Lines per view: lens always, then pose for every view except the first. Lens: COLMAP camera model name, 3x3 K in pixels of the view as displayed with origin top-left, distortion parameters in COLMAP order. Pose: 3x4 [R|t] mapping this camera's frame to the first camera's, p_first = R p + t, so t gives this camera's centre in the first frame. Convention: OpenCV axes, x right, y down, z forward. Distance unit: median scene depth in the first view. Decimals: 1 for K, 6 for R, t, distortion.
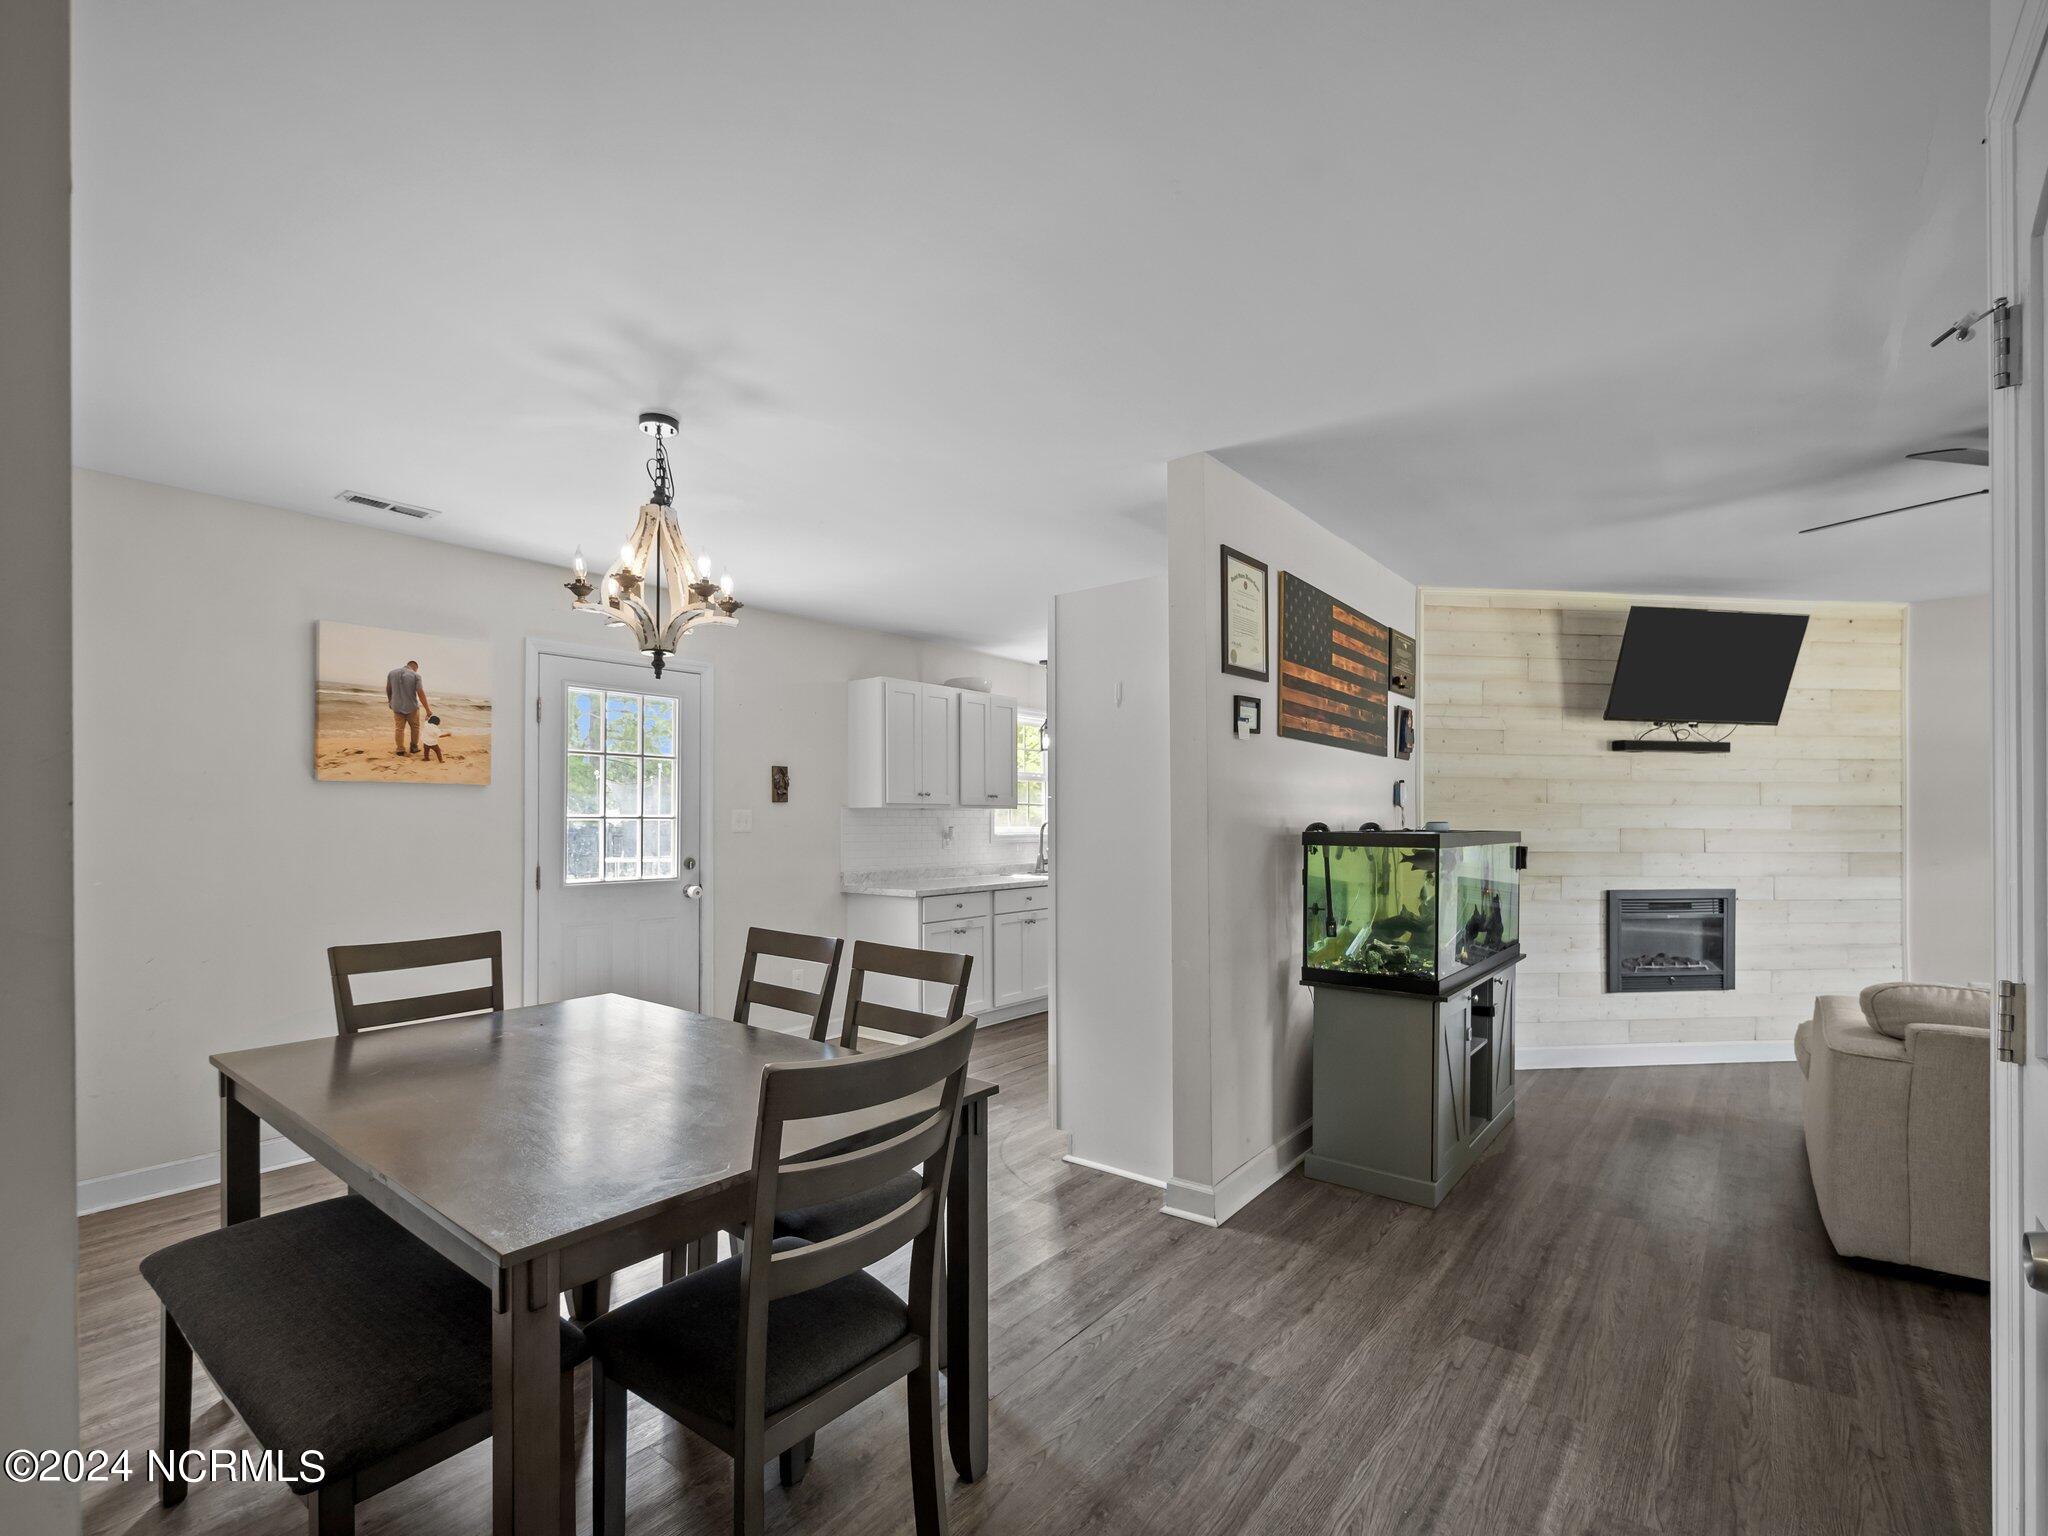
lens RADIAL K [[929.2, 0, 1031.7], [0, 929.2, 812.2], [0, 0, 1]] dist [-0.001262, -0.000095]
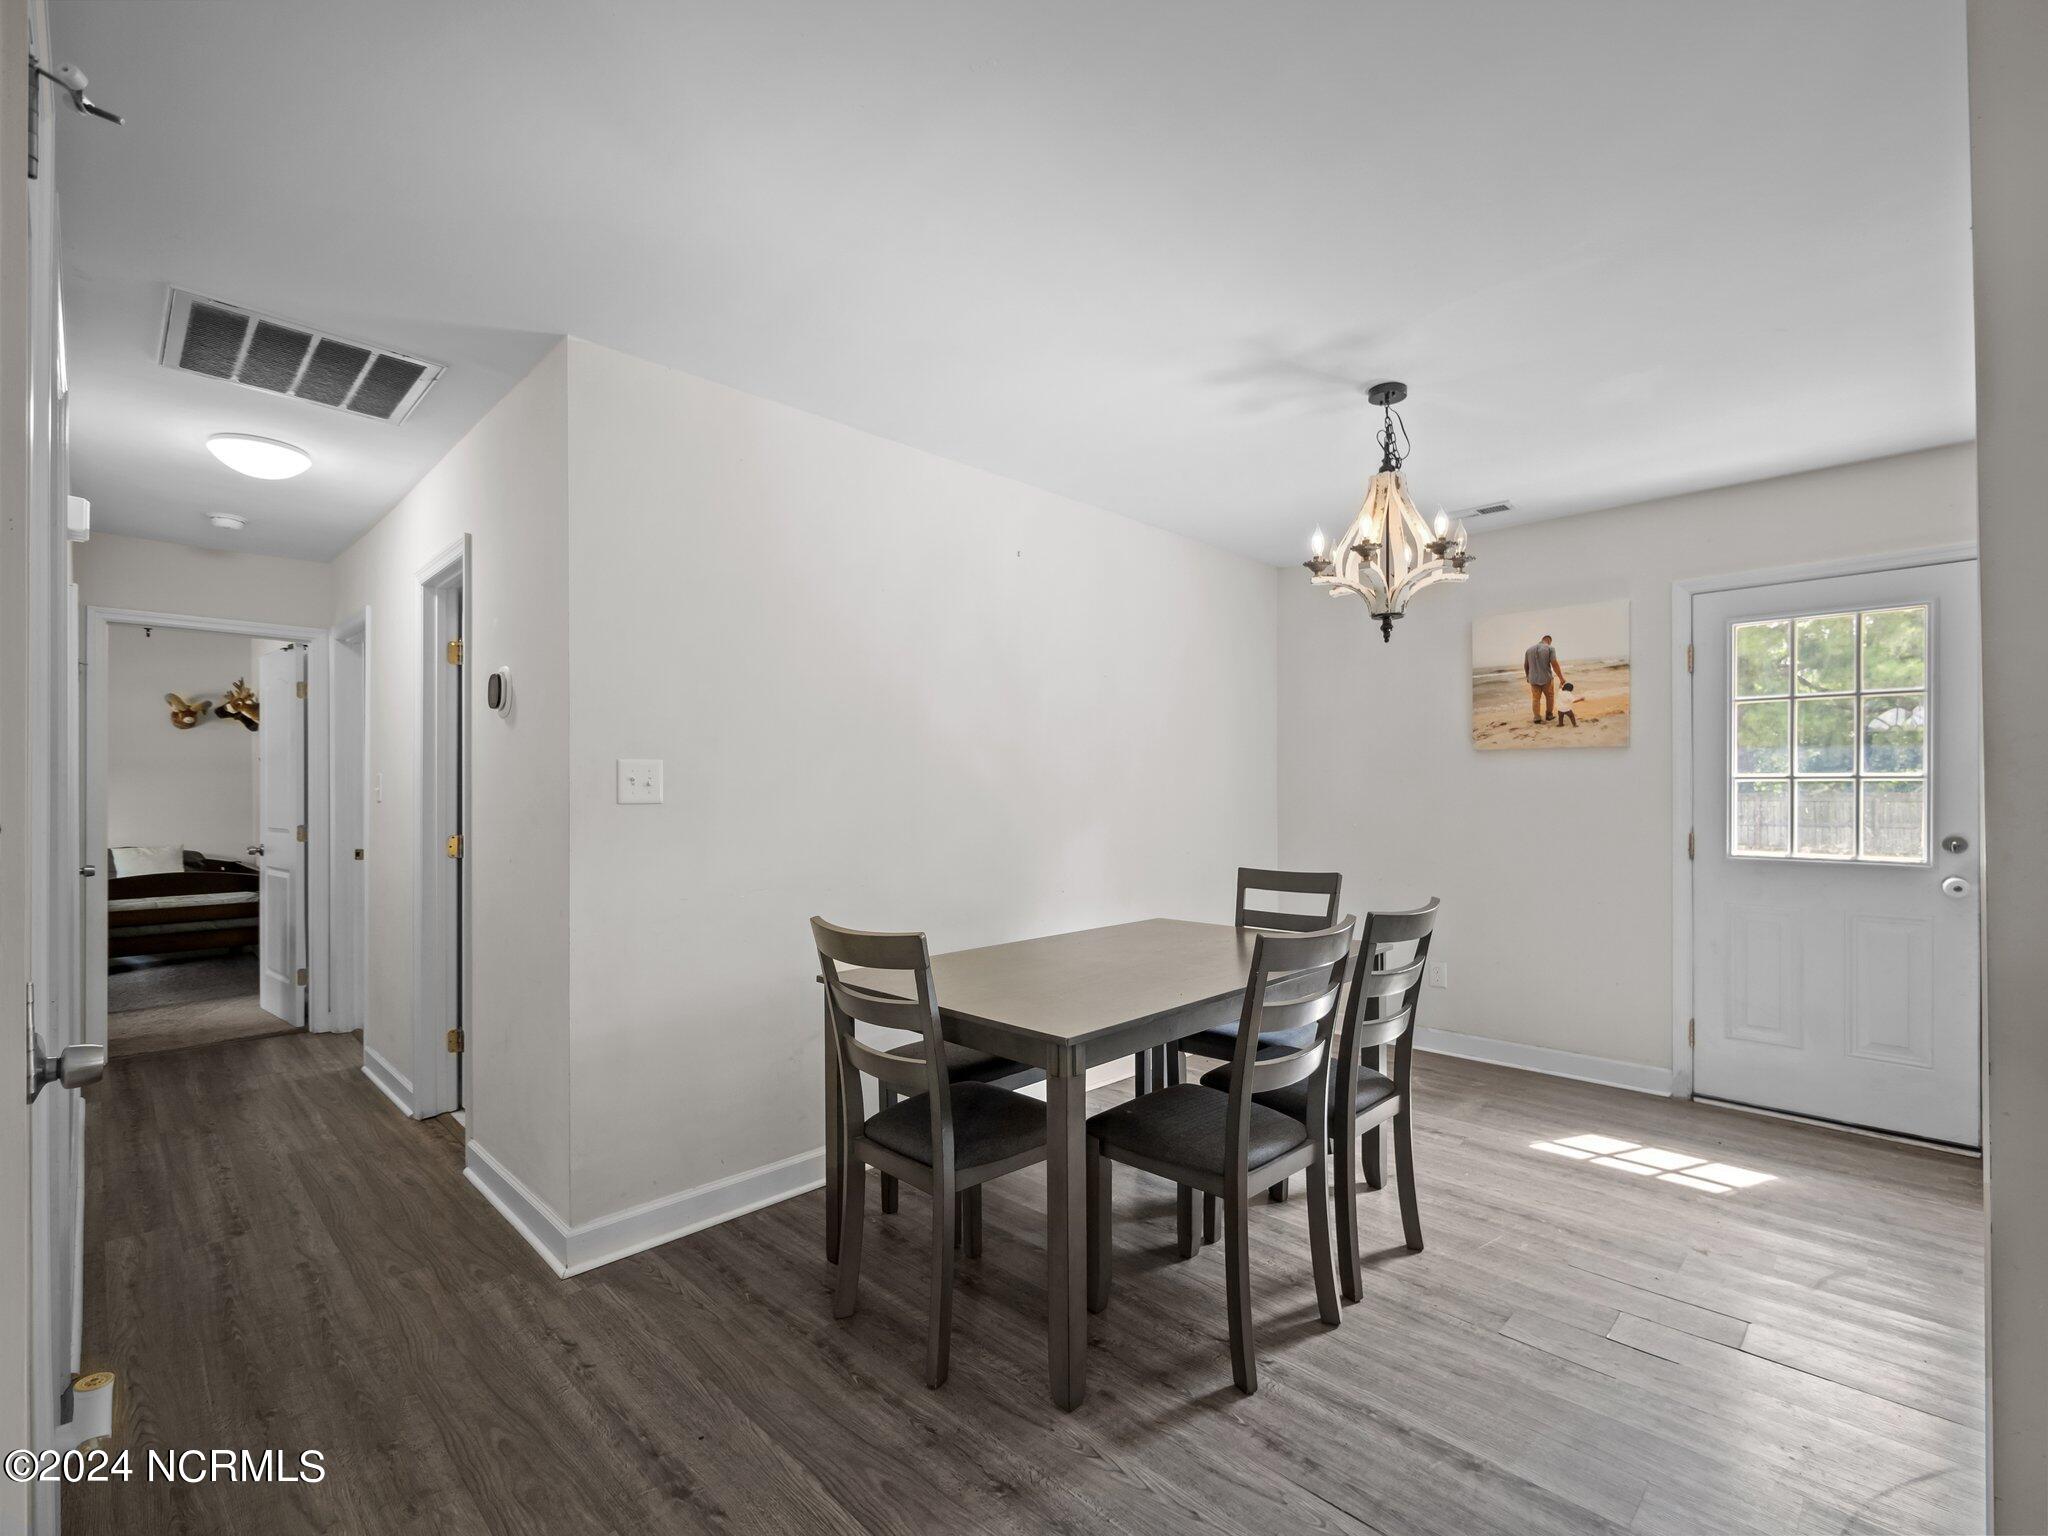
lens RADIAL K [[924.1, 0, 1030.6], [0, 924.1, 783.2], [0, 0, 1]] dist [-0.000399, -0.000121]
pose [[-0.106195, -0.006126, -0.994326, 0.370690], [0.009937, 0.999925, -0.007222, 0.008826], [0.994296, -0.010648, -0.106126, 0.408805]]
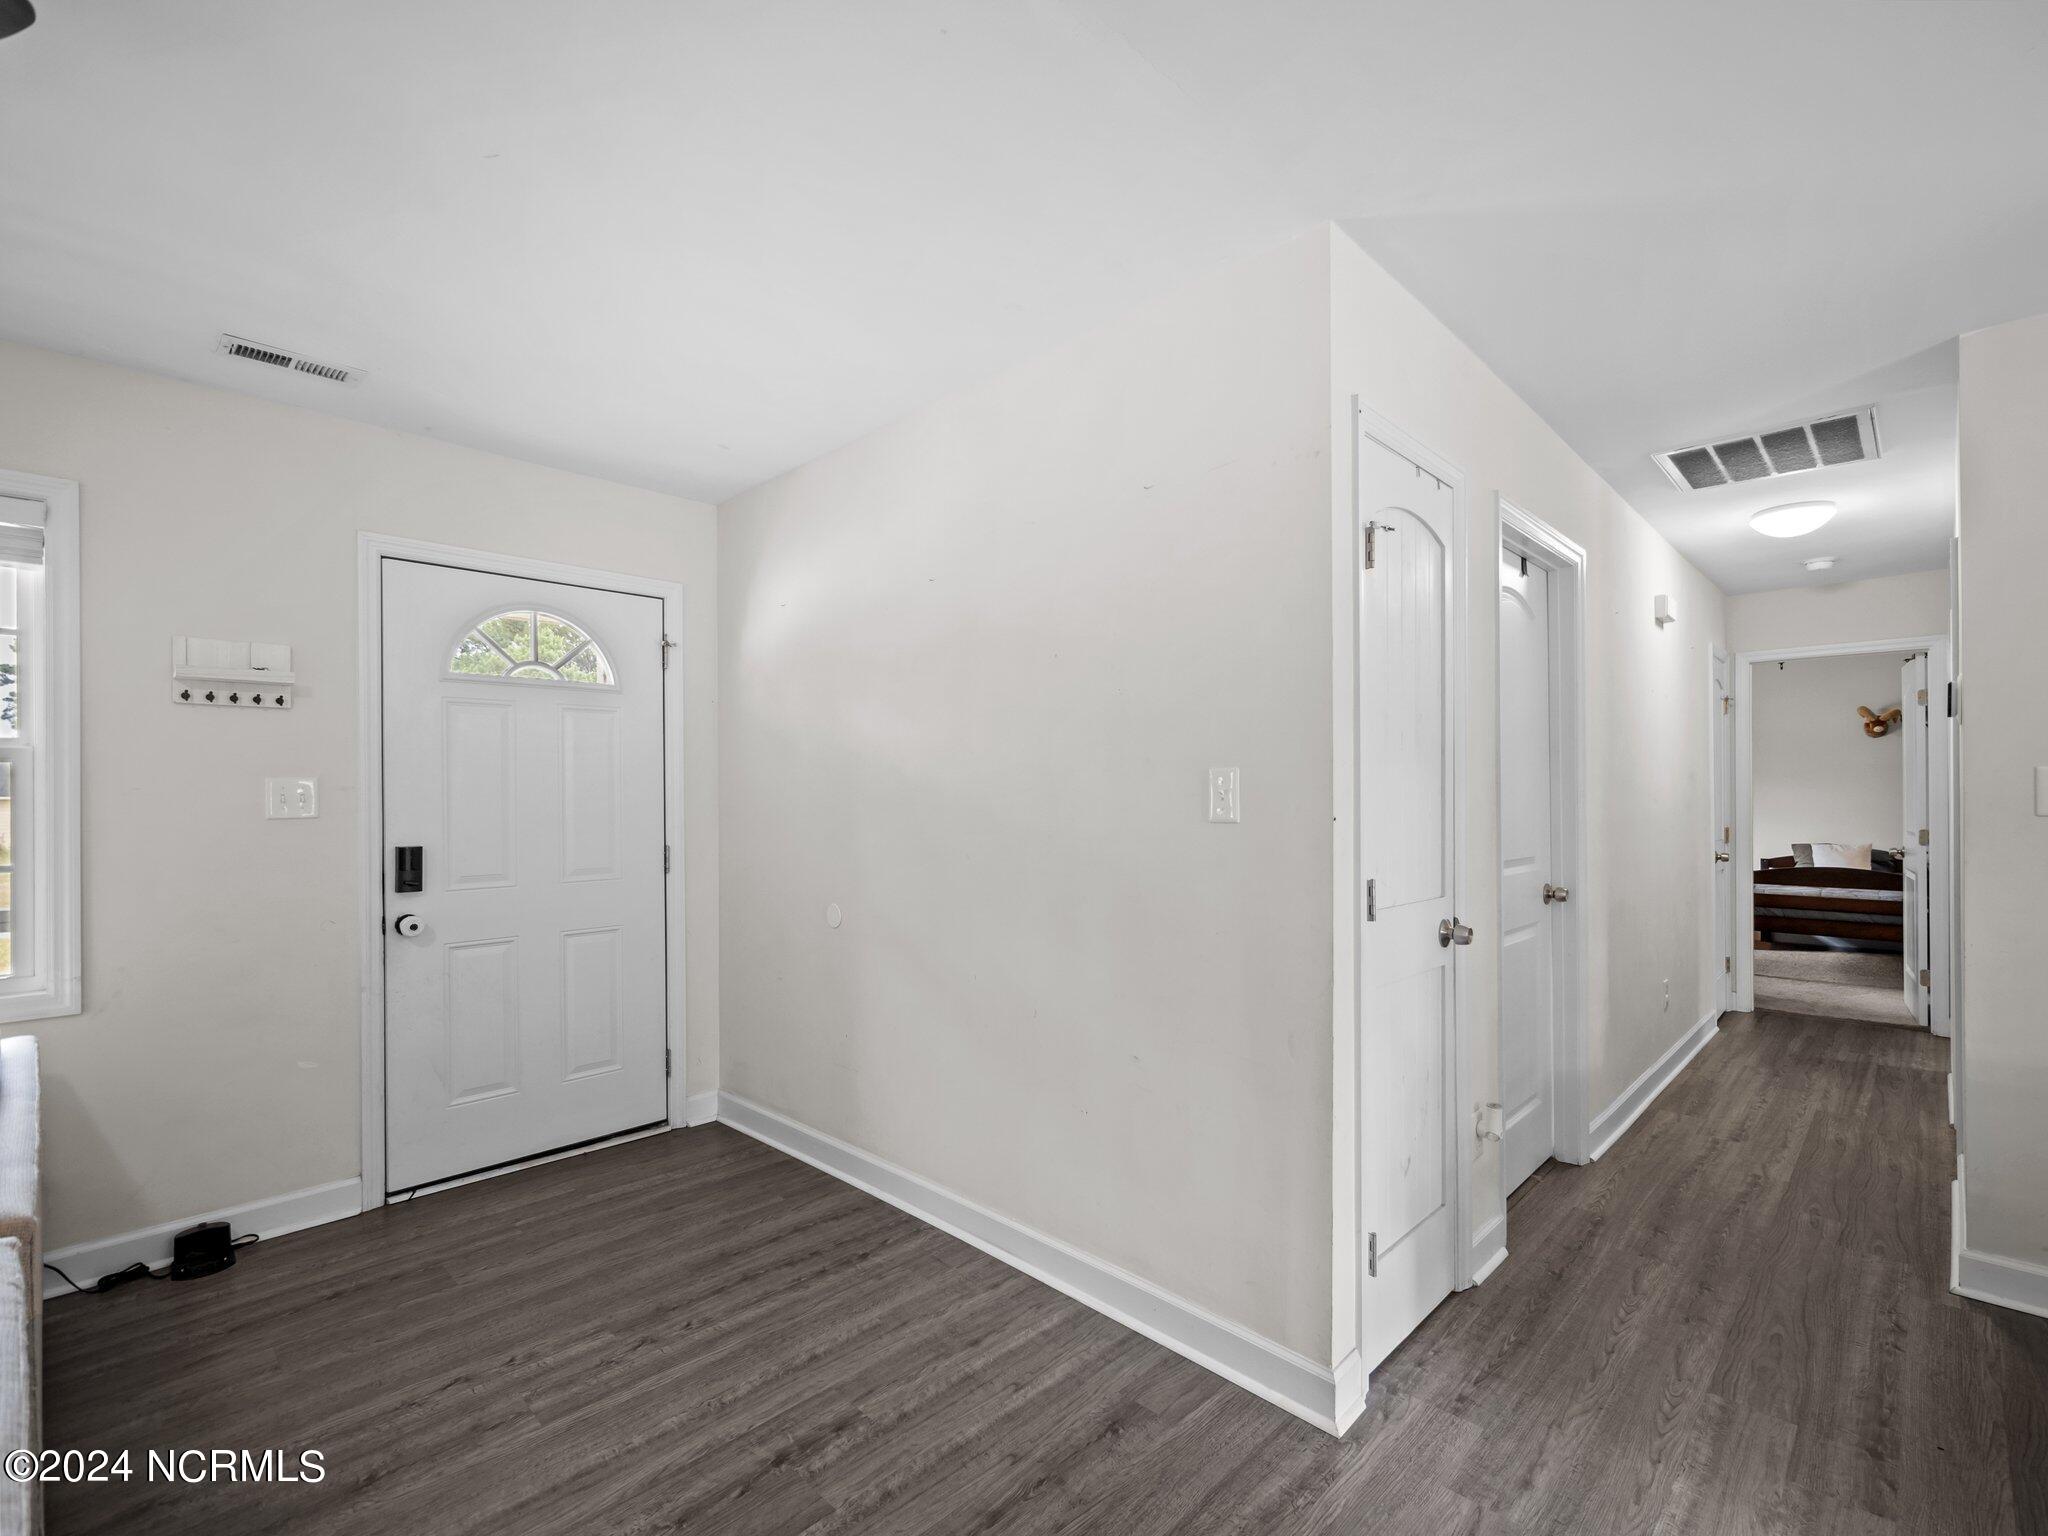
lens RADIAL K [[929.9, 0, 1032.3], [0, 929.9, 796.0], [0, 0, 1]] dist [0.000691, 0.000431]
pose [[-0.995008, 0.004997, 0.099673, 0.340521], [0.004246, 0.999961, -0.007750, 0.005279], [-0.099708, -0.007288, -0.994990, 0.651261]]
